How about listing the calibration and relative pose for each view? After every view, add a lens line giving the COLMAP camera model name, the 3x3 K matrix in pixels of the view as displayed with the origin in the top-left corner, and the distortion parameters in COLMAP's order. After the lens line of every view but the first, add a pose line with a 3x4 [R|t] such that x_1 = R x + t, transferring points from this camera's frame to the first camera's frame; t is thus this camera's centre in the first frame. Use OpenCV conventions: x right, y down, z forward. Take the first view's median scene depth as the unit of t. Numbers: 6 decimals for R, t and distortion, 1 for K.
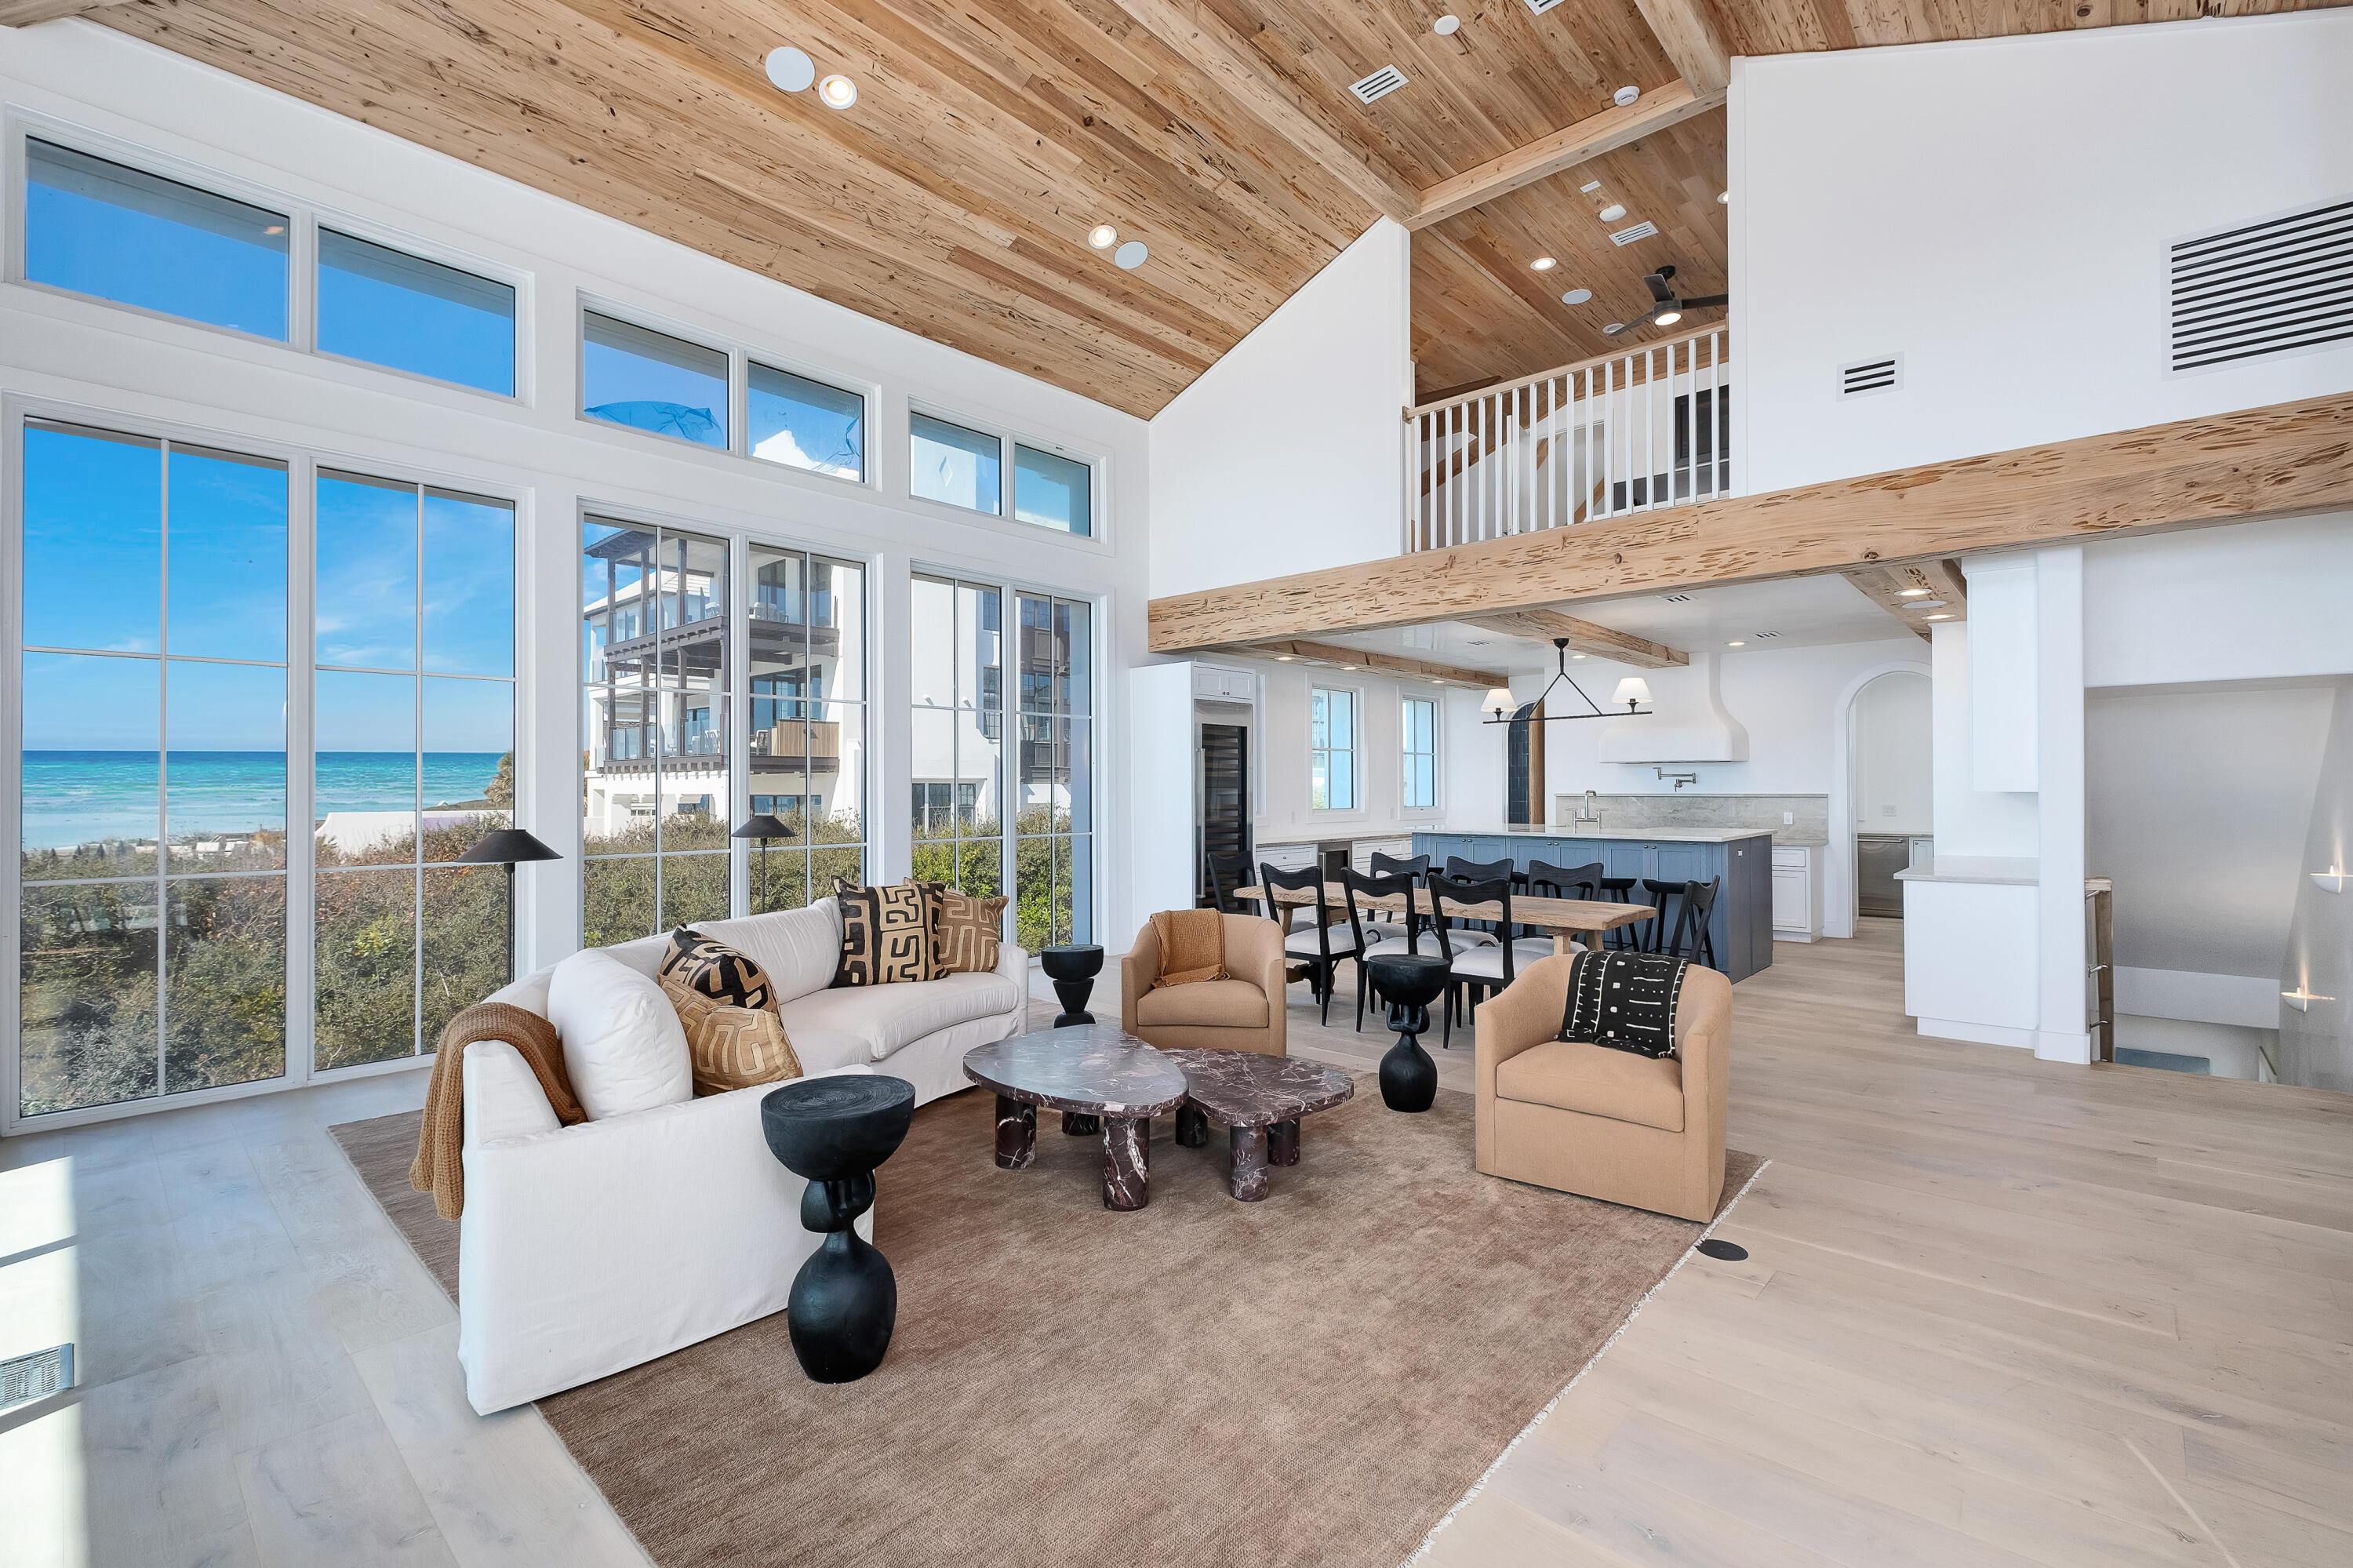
lens RADIAL K [[1011.6, 0, 1177.0], [0, 1011.6, 778.9], [0, 0, 1]] dist [0.005180, -0.005959]
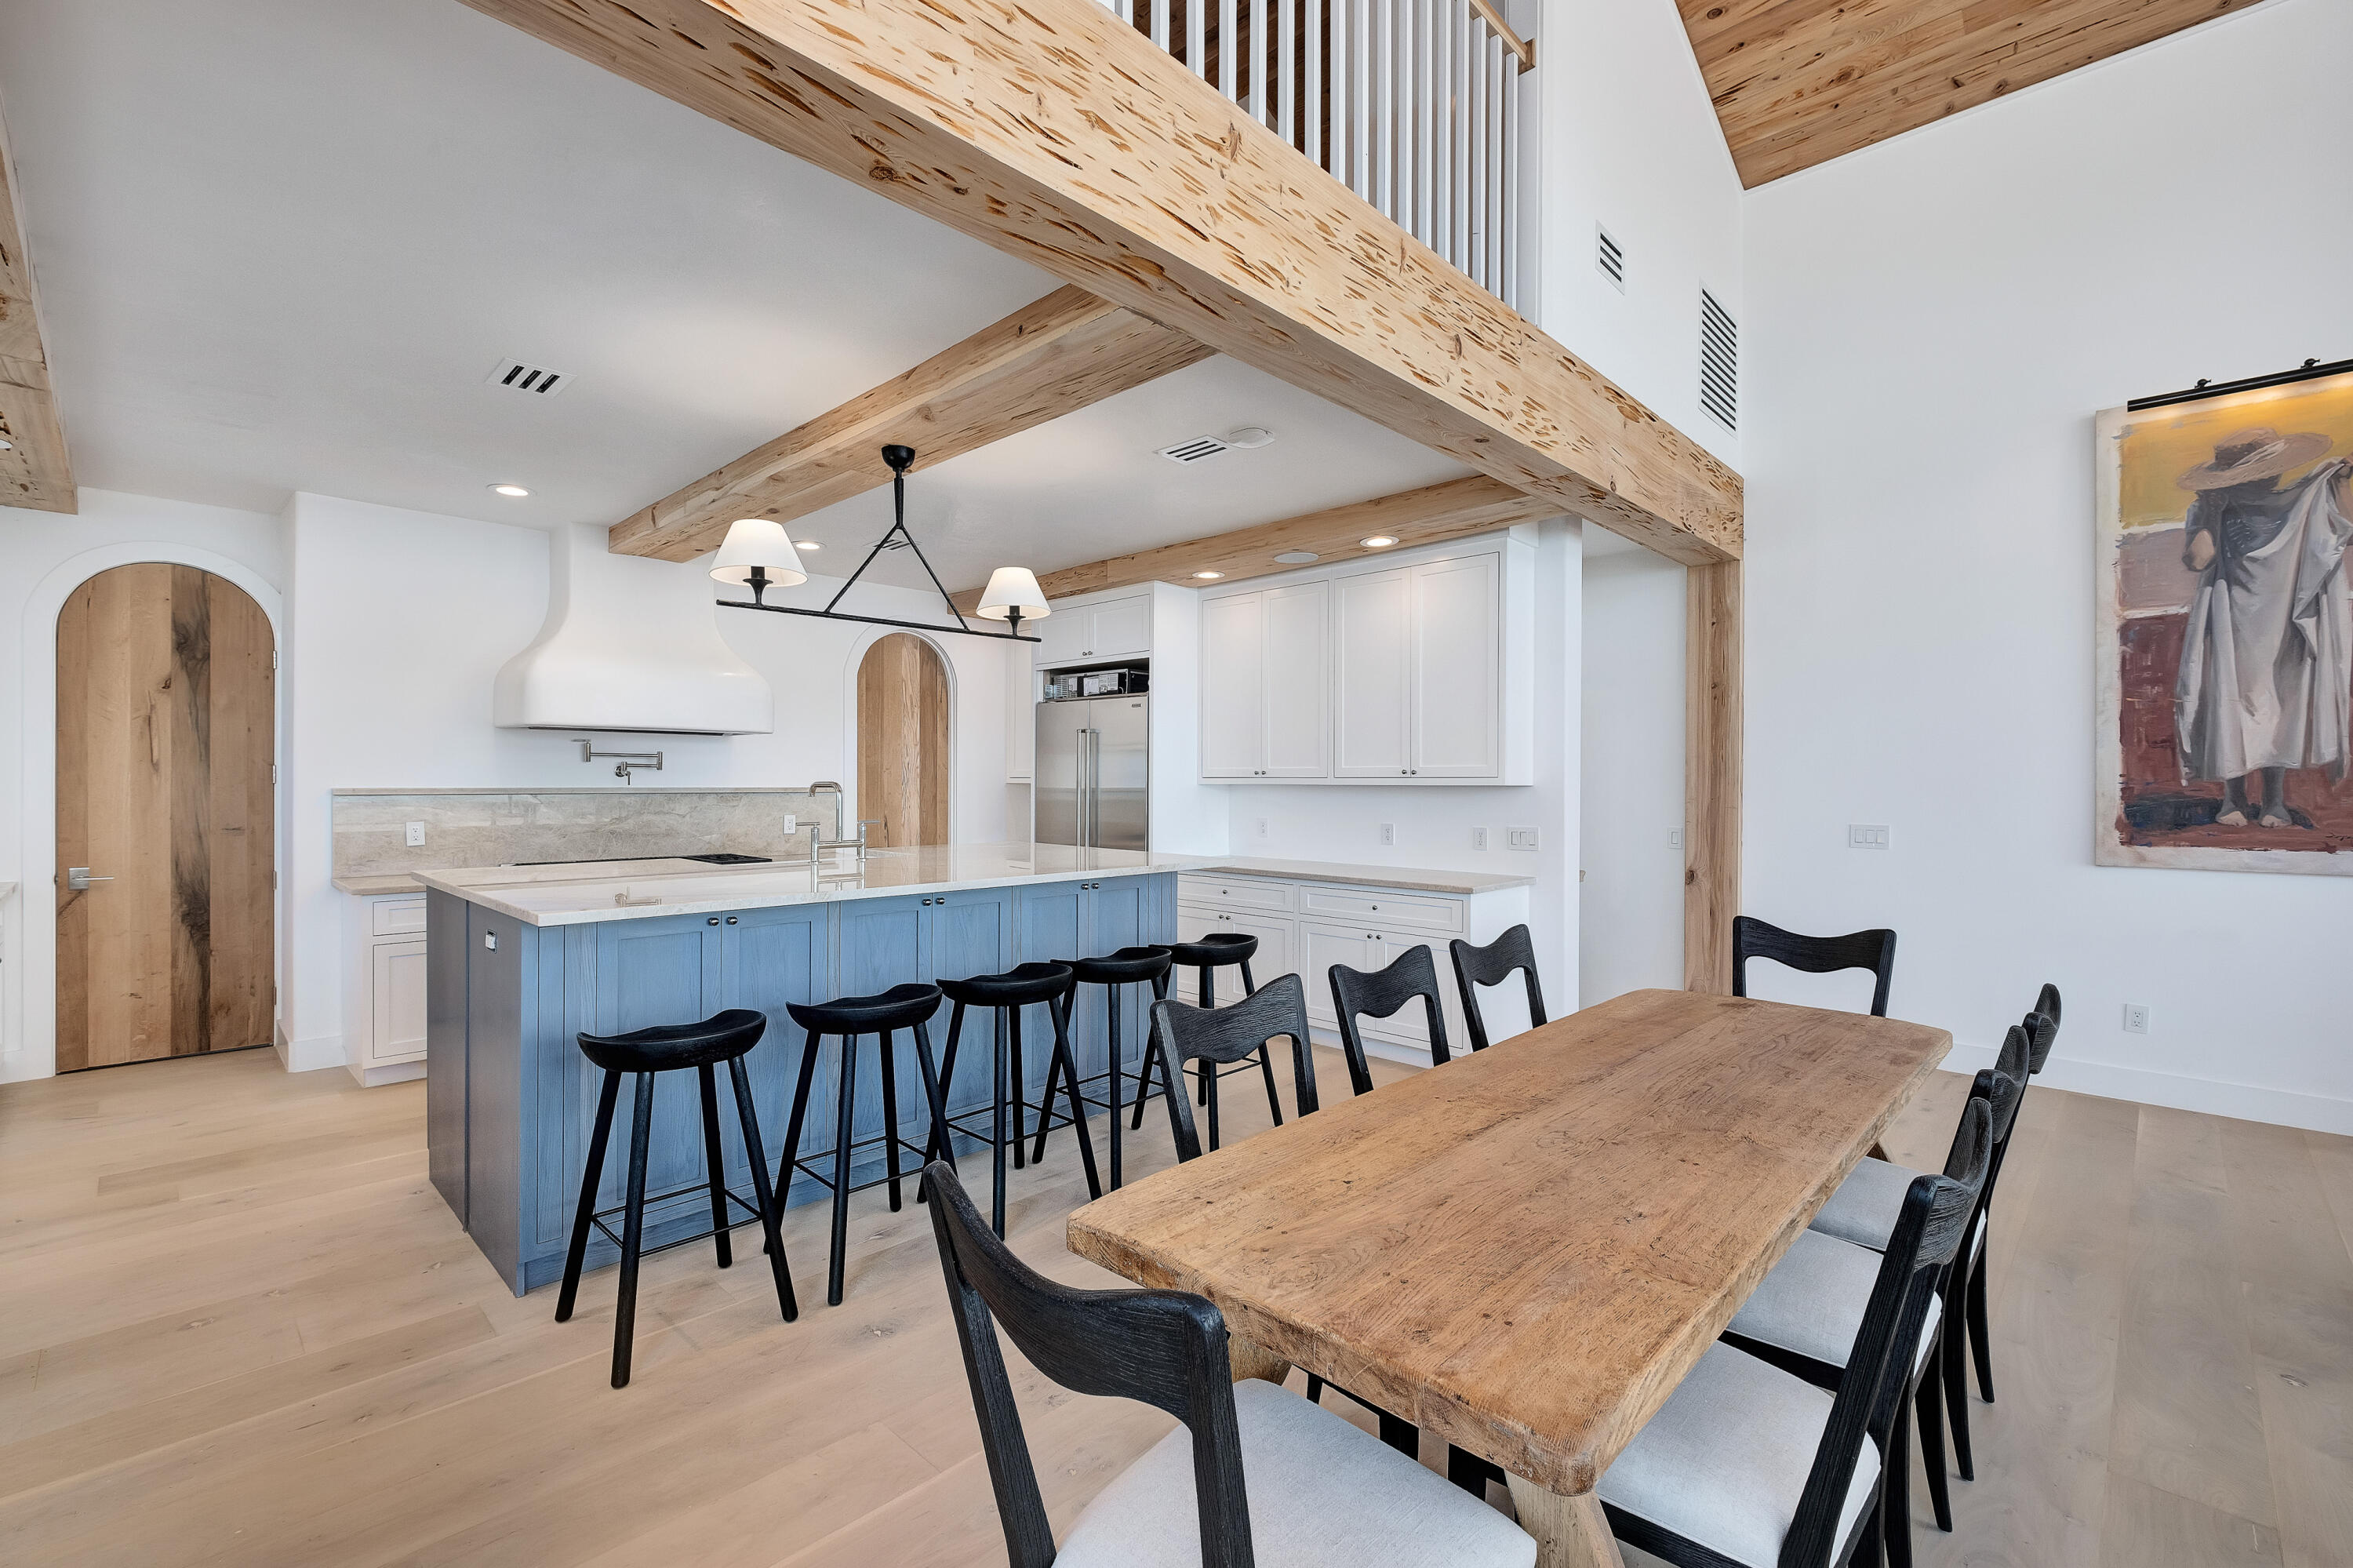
lens RADIAL K [[1021.9, 0, 1183.7], [0, 1021.9, 783.0], [0, 0, 1]] dist [0.002504, -0.003091]
pose [[0.019828, 0.000935, 0.999803, -0.094542], [-0.013476, 0.999909, -0.000668, 0.012656], [-0.999713, -0.013460, 0.019838, 1.056227]]
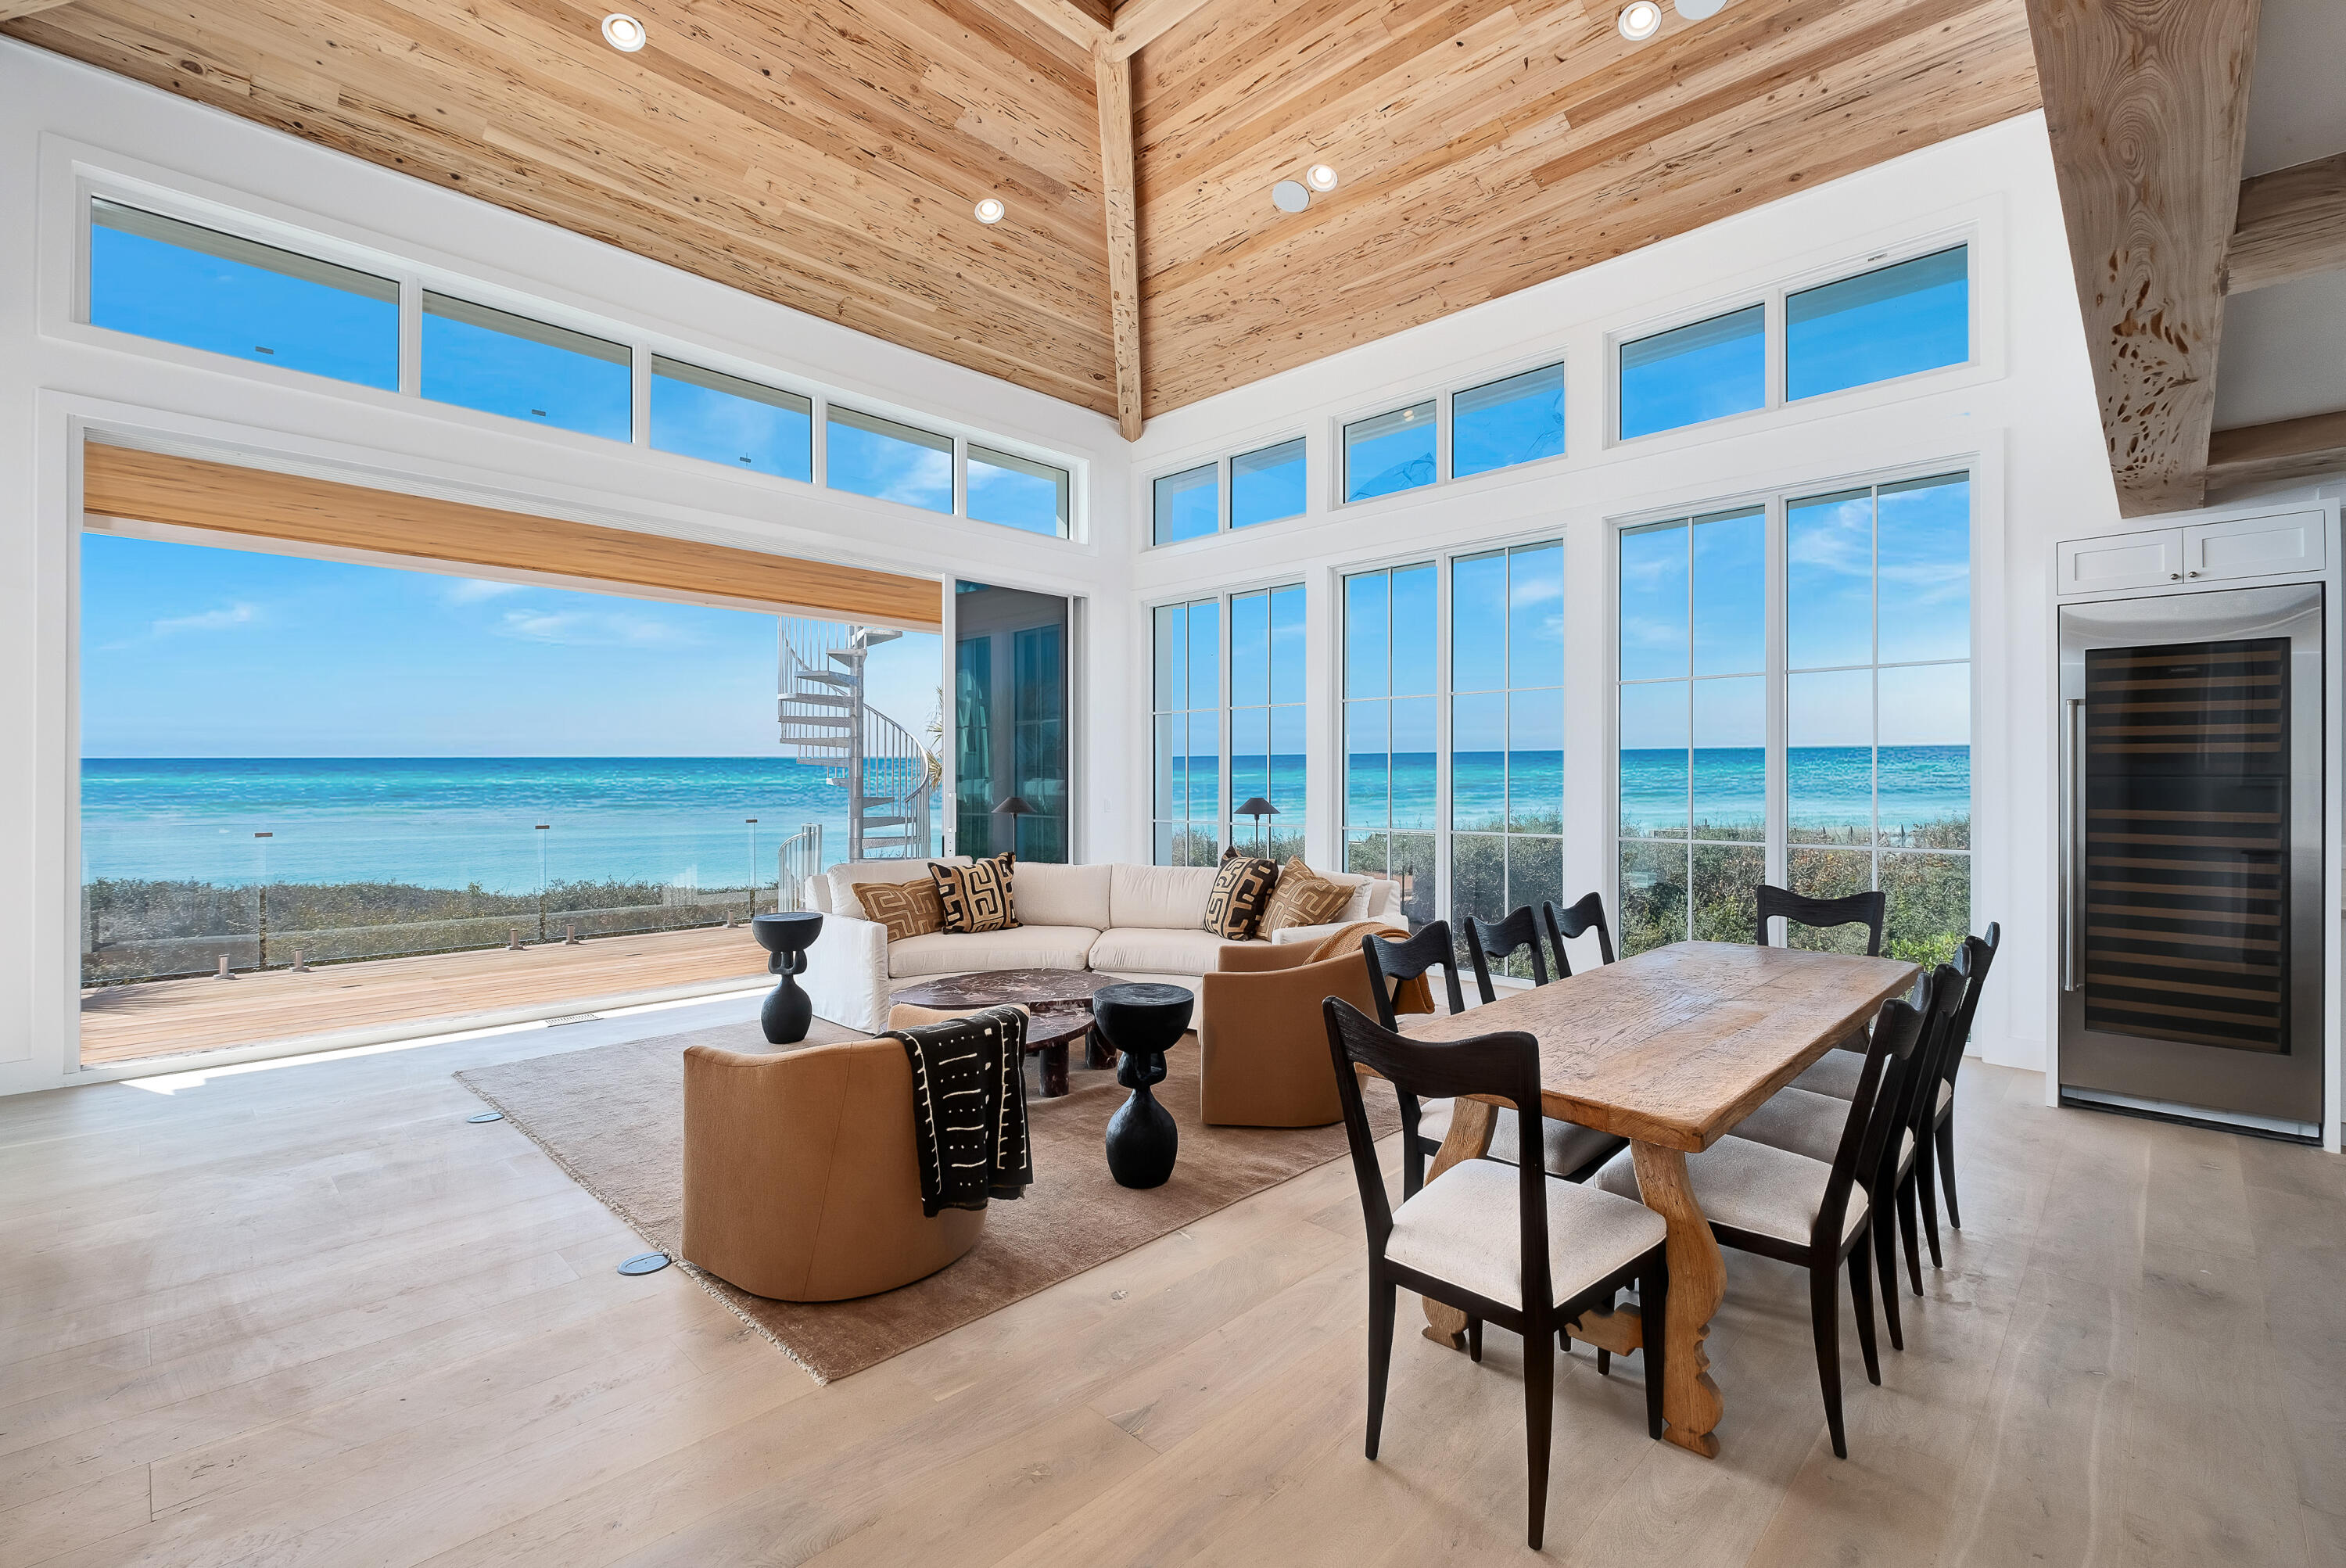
lens RADIAL K [[1018.8, 0, 1180.2], [0, 1018.8, 783.0], [0, 0, 1]] dist [0.002504, -0.003091]
pose [[-0.022716, 0.003505, -0.999736, 0.690605], [0.007518, 0.999966, 0.003335, 0.008645], [0.999714, -0.007440, -0.022742, 0.705012]]
